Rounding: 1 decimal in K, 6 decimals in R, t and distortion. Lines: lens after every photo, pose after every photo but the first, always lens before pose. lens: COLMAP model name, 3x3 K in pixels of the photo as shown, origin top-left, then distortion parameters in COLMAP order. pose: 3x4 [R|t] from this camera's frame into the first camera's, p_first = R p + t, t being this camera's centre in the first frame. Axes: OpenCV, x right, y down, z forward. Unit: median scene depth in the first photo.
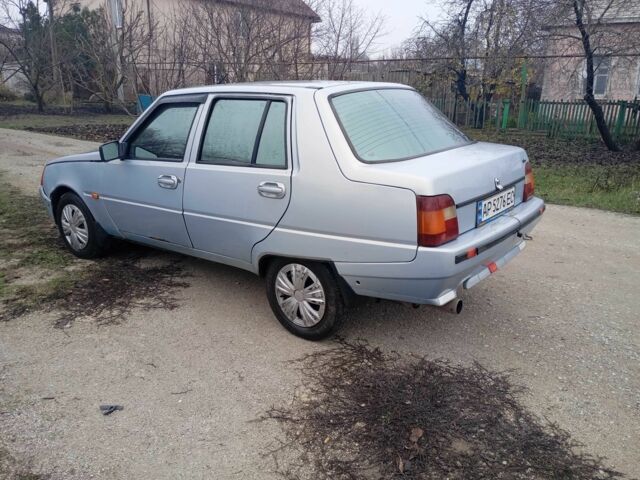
lens RADIAL K [[548.6, 0, 320.0], [0, 548.6, 240.0], [0, 0, 1]] dist [0.073566, -0.071756]
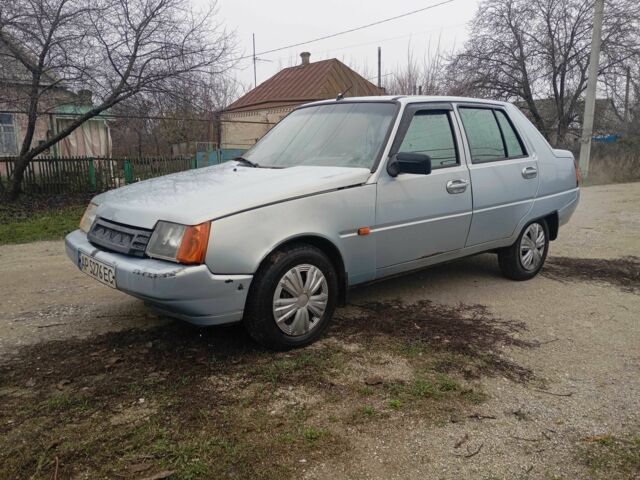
lens RADIAL K [[548.6, 0, 320.0], [0, 548.6, 240.0], [0, 0, 1]] dist [0.073566, -0.071756]
pose [[0.186142, -0.162319, 0.969022, -1.314111], [0.281675, 0.953677, 0.105641, -0.189225], [-0.941281, 0.253285, 0.223240, 1.041207]]
